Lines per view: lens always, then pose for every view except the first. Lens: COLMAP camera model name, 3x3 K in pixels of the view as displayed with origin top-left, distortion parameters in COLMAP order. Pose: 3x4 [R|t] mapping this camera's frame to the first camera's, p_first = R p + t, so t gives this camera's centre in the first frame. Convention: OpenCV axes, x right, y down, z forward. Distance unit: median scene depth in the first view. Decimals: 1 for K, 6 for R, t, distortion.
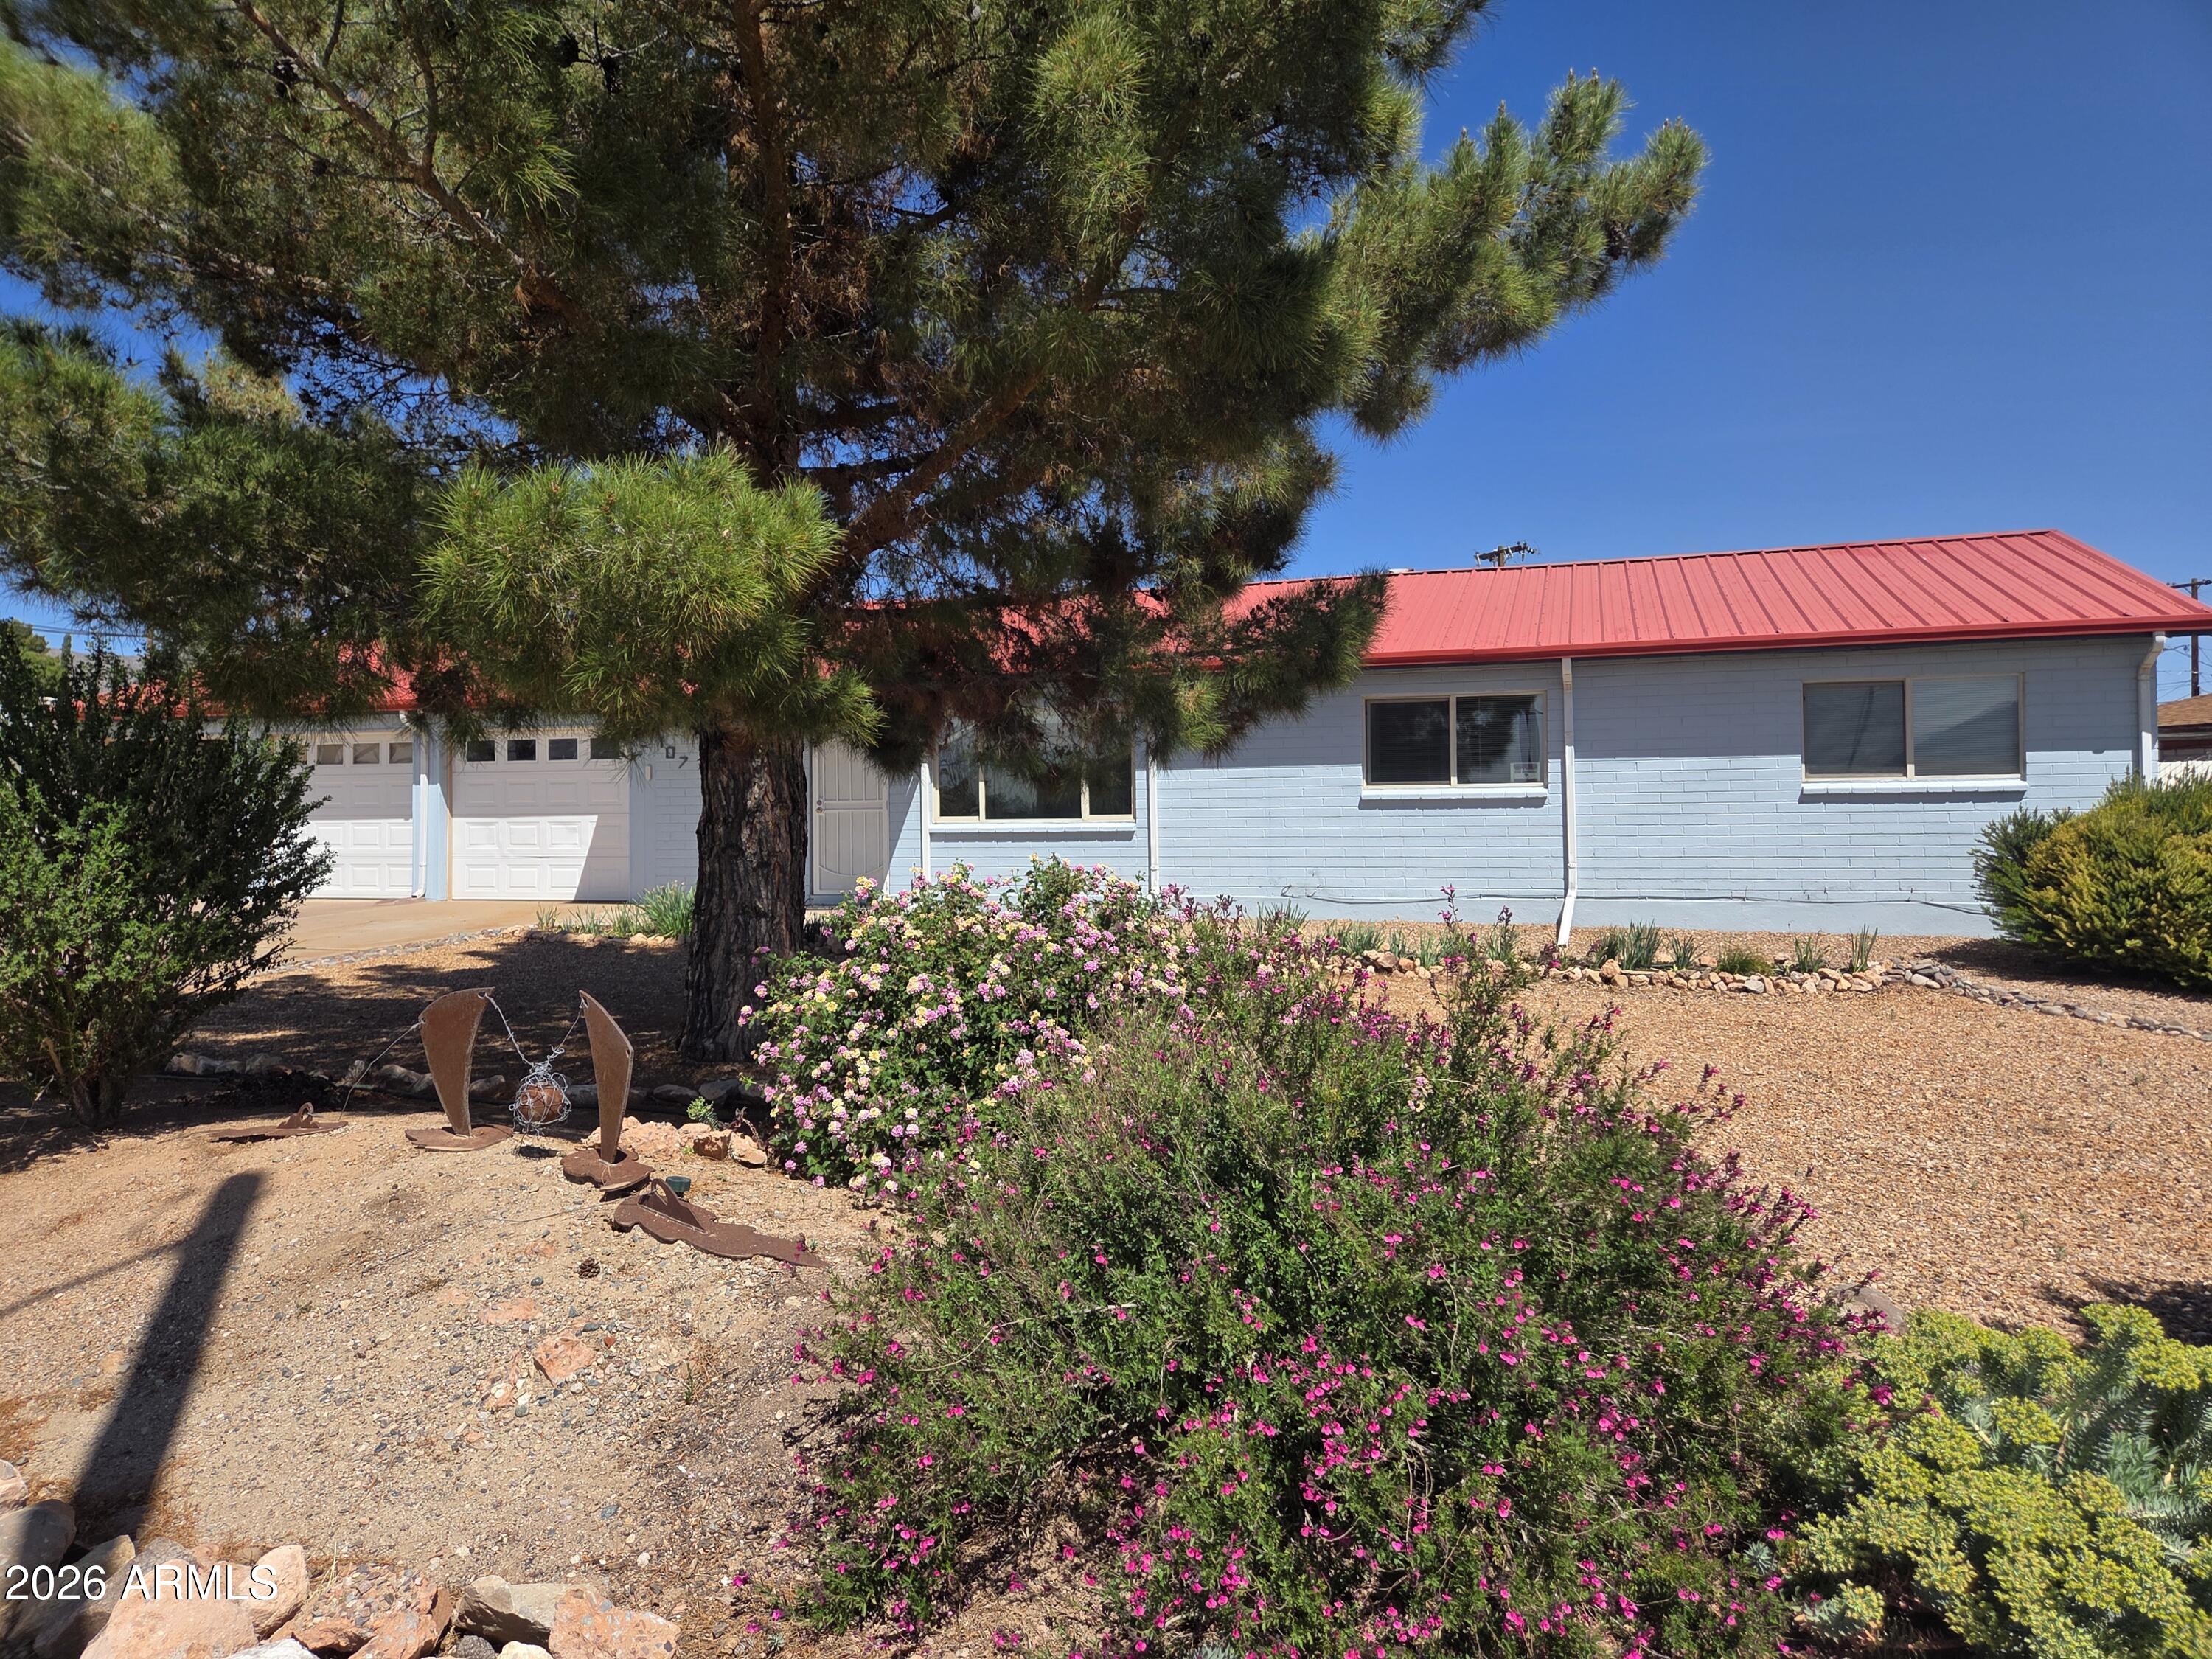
lens RADIAL K [[1482.7, 0, 1106.0], [0, 1482.7, 829.5], [0, 0, 1]] dist [0.062692, -0.060730]
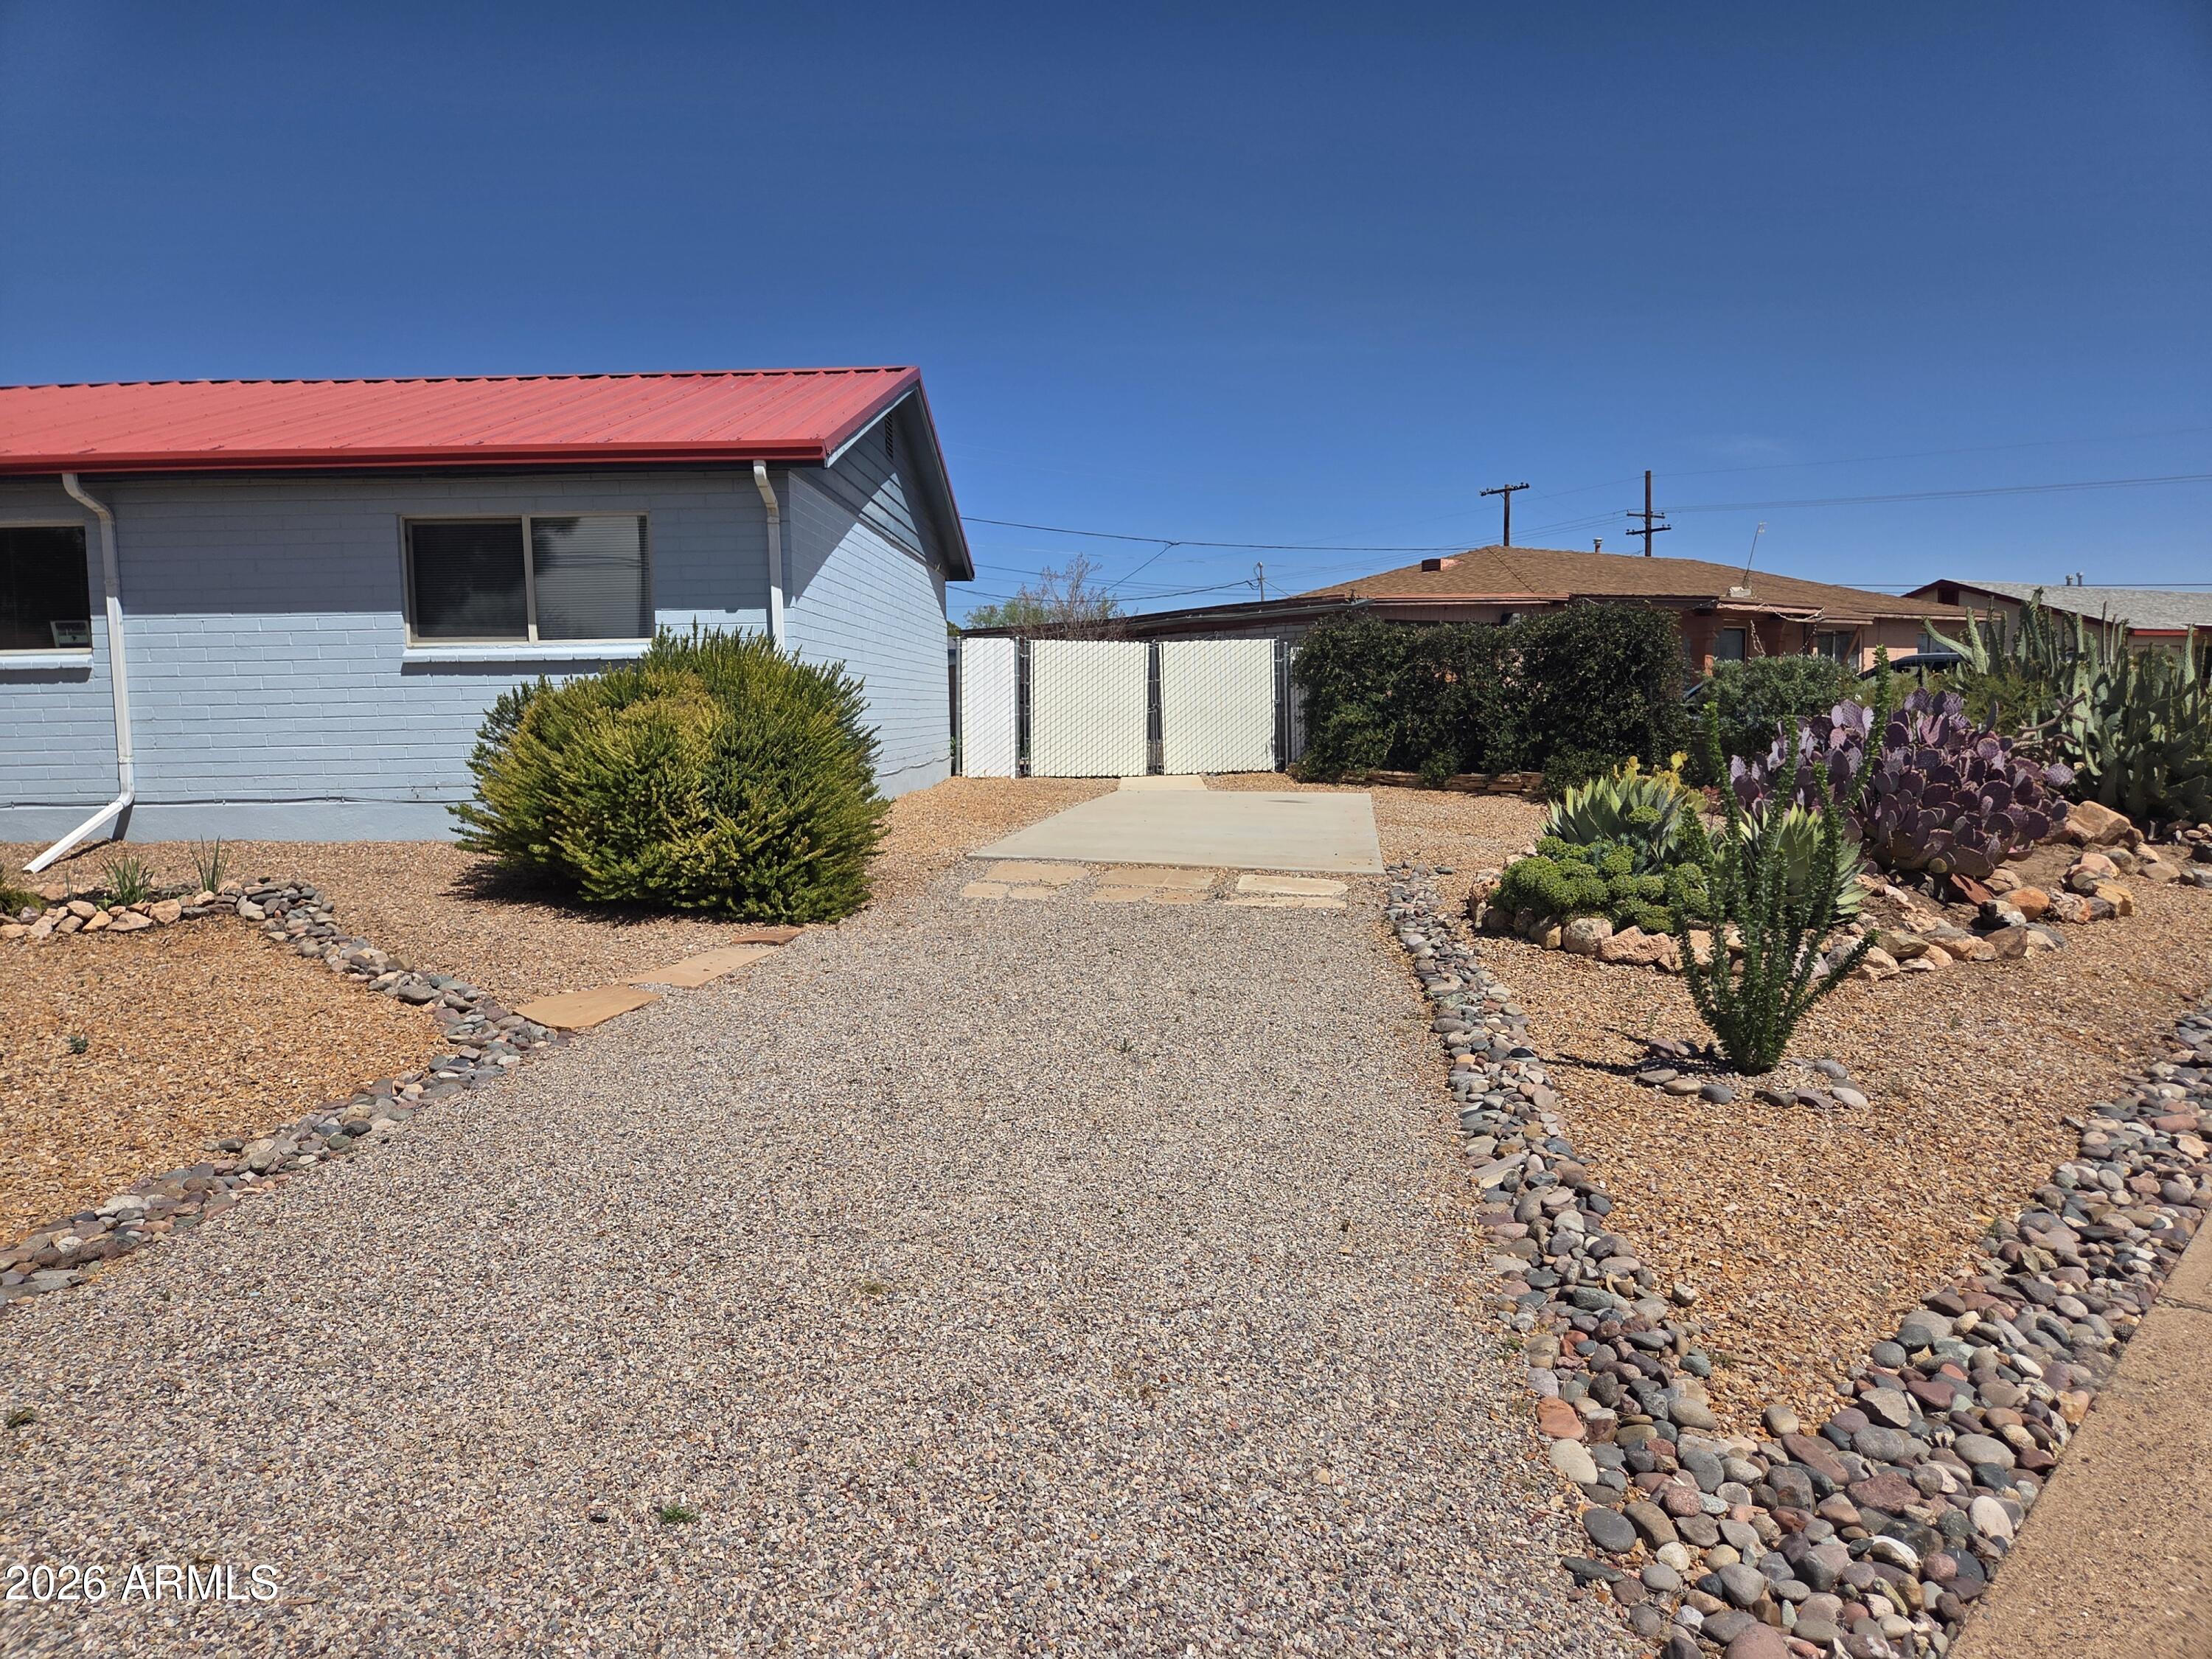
lens RADIAL K [[1482.7, 0, 1106.0], [0, 1482.7, 829.5], [0, 0, 1]] dist [0.062692, -0.060730]
pose [[0.956577, -0.032264, 0.289688, 0.583417], [0.011906, 0.997351, 0.071765, 0.011019], [-0.291236, -0.065199, 0.954427, 0.147396]]
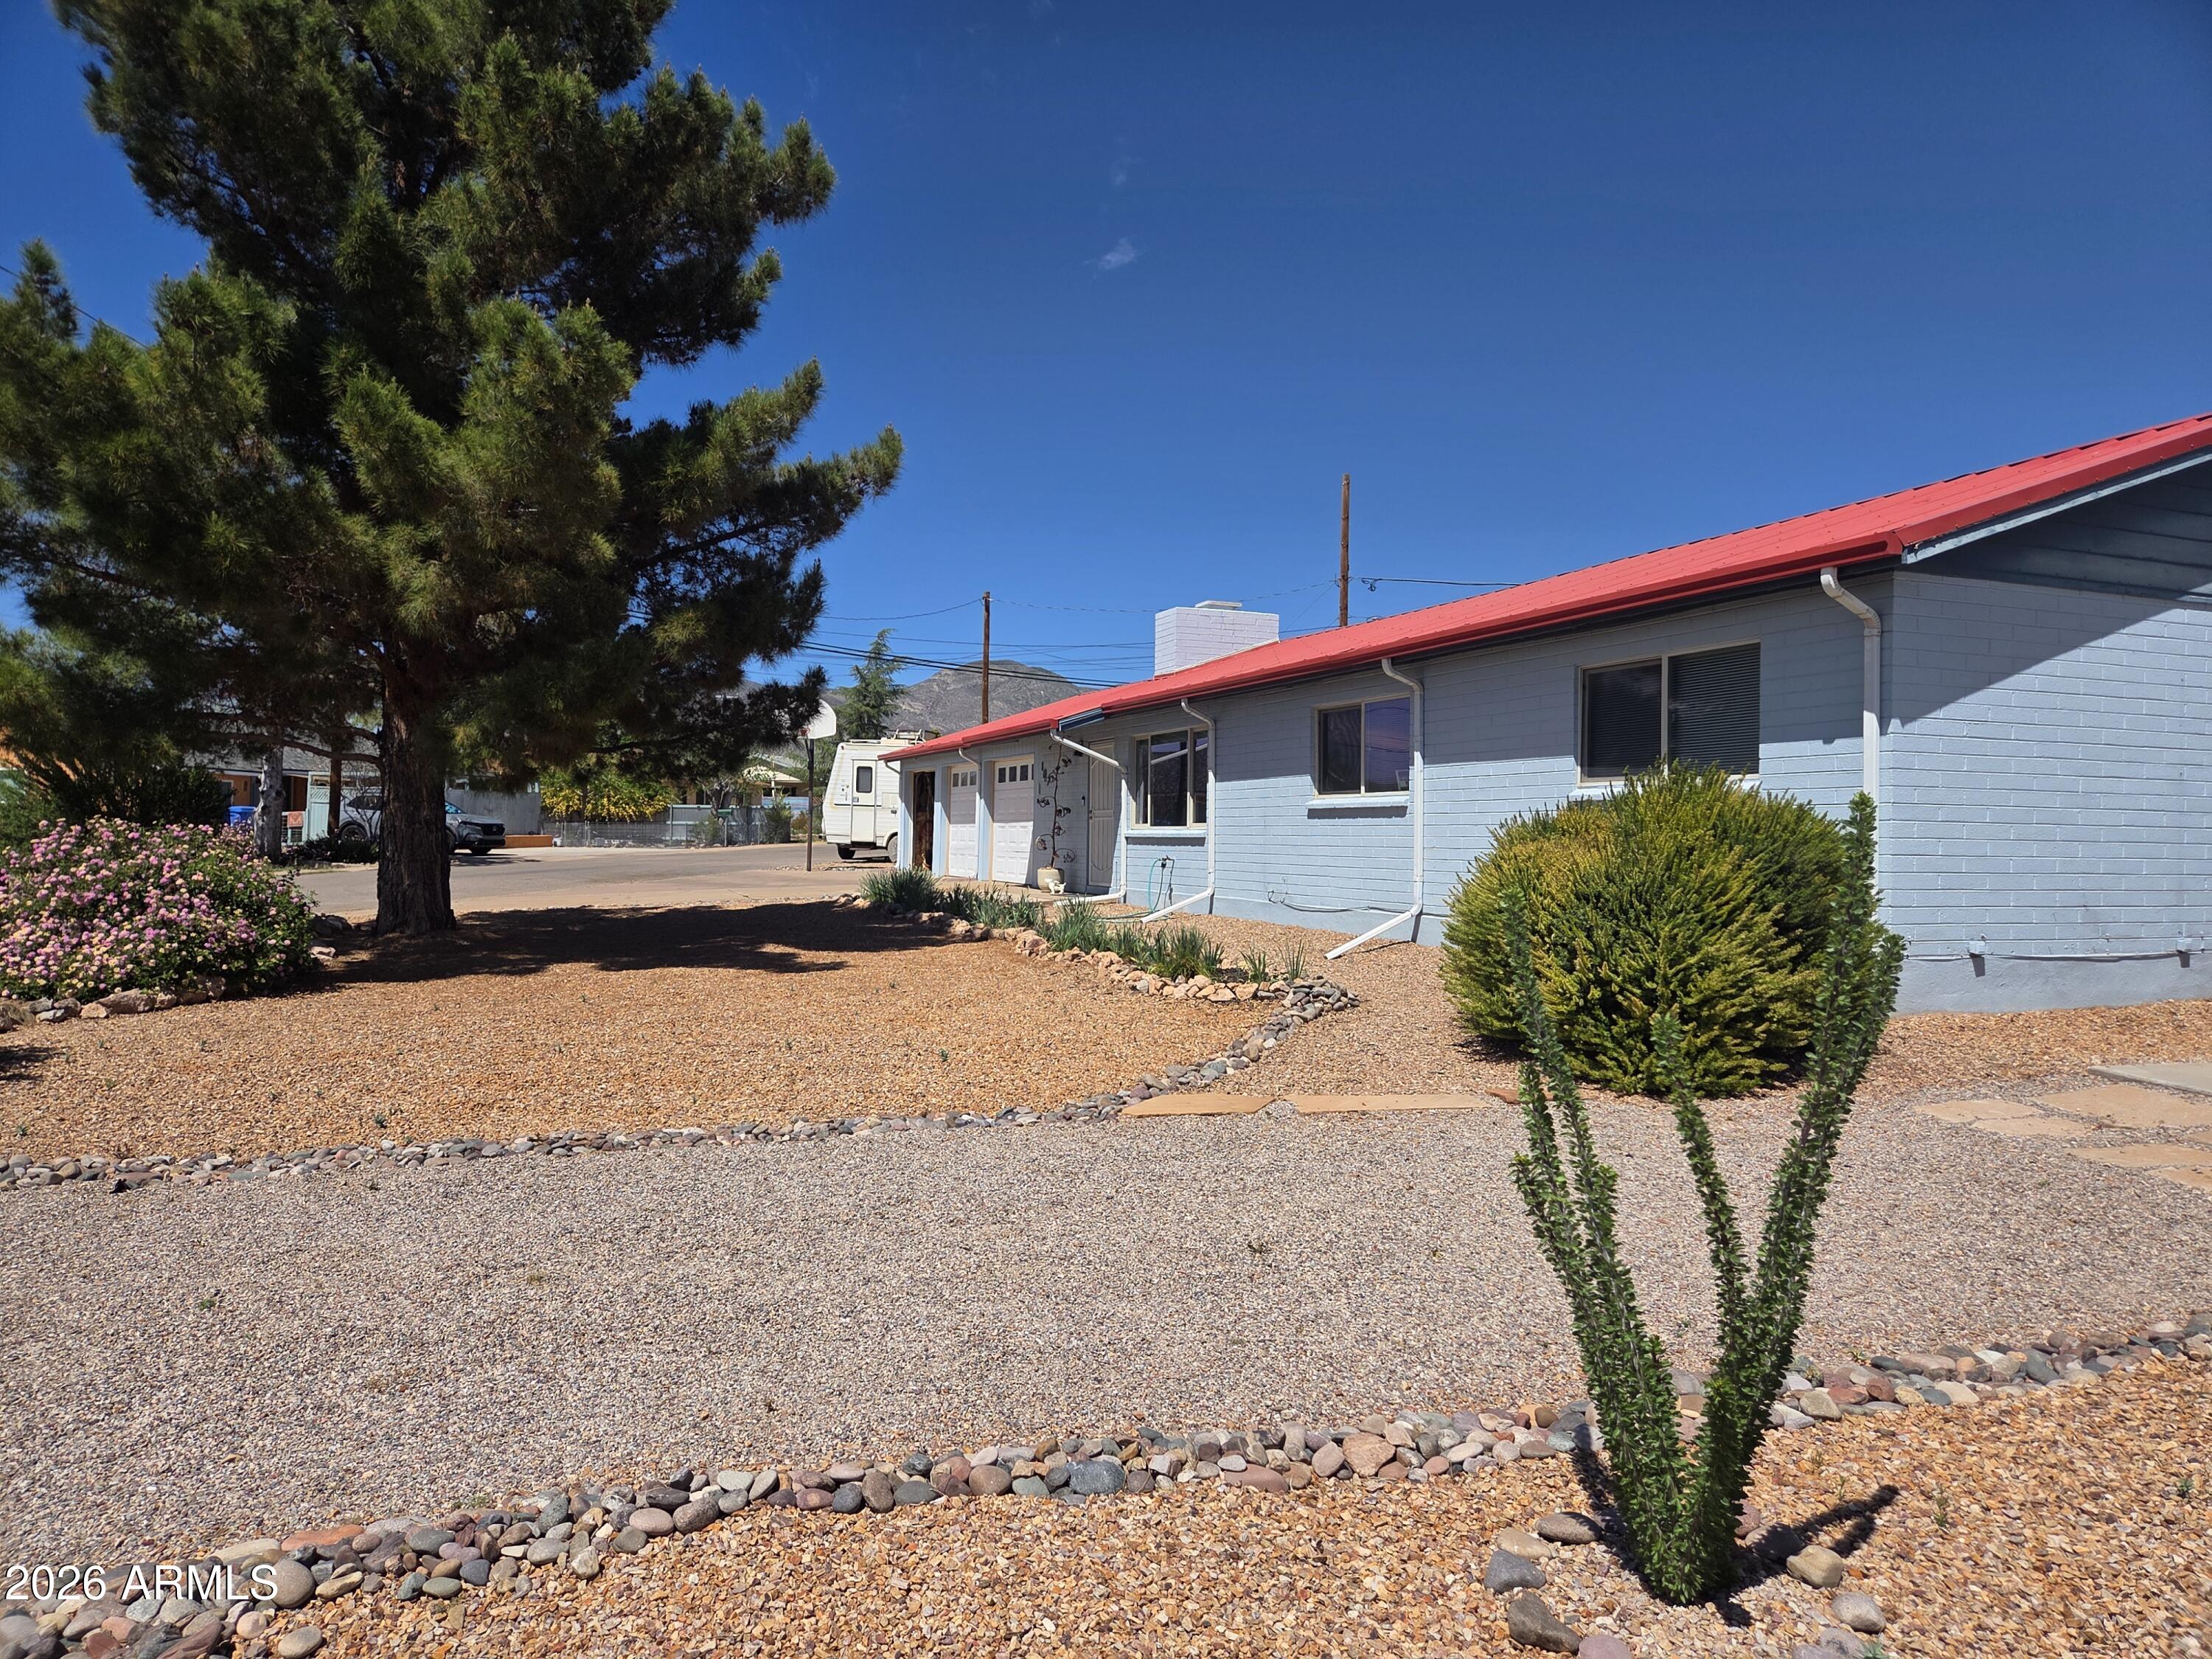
lens RADIAL K [[1475.2, 0, 1106.0], [0, 1475.2, 829.5], [0, 0, 1]] dist [0.125626, -0.164542]
pose [[0.638734, 0.015036, -0.769281, 0.937980], [-0.030700, 0.999511, -0.005954, 0.004559], [0.768815, 0.027420, 0.638883, 0.269078]]
